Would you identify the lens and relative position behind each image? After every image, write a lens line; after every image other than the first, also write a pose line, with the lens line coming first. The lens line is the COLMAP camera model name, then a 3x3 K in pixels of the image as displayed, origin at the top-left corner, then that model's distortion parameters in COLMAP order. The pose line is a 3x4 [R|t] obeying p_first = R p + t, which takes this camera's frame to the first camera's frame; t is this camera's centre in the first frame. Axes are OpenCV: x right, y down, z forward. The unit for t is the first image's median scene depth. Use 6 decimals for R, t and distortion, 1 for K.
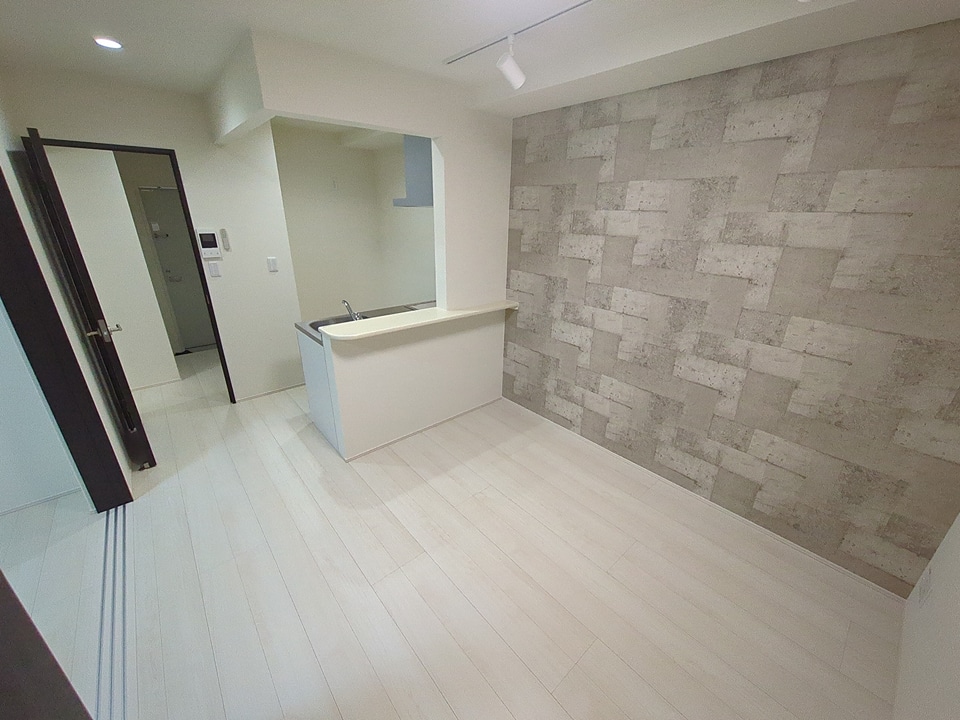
lens RADIAL K [[383.8, 0, 478.0], [0, 383.8, 380.6], [0, 0, 1]] dist [-0.001083, 0.000060]
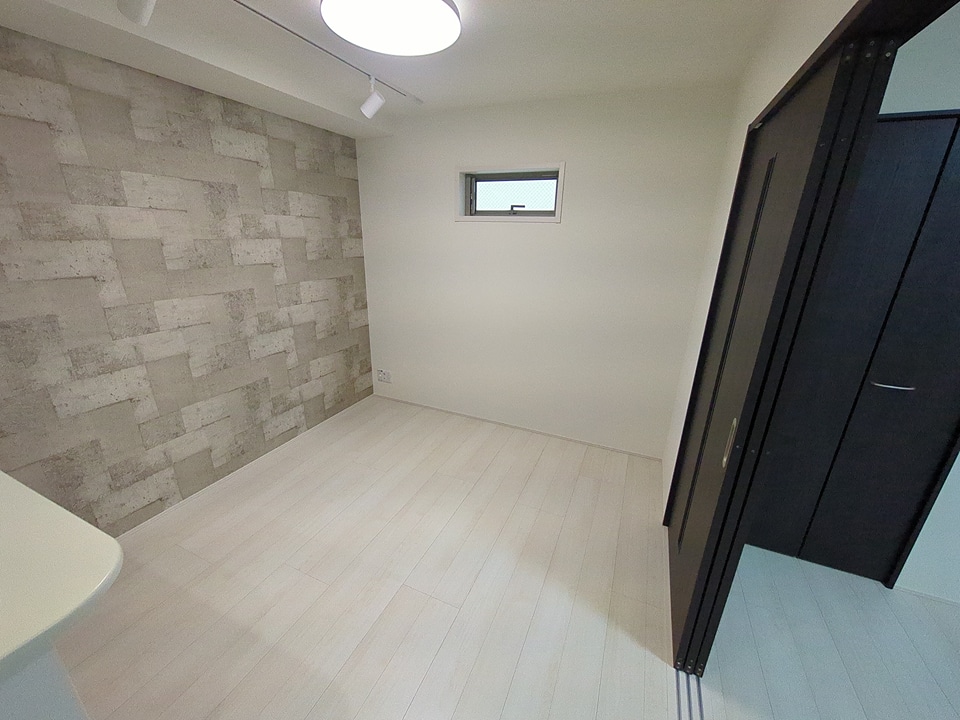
lens RADIAL K [[385.8, 0, 480.9], [0, 385.8, 357.4], [0, 0, 1]] dist [-0.001360, 0.000258]
pose [[-0.446866, -0.318174, 0.836108, -0.769975], [0.313856, 0.819450, 0.479578, -0.380250], [-0.837738, 0.476725, -0.266324, 0.833683]]
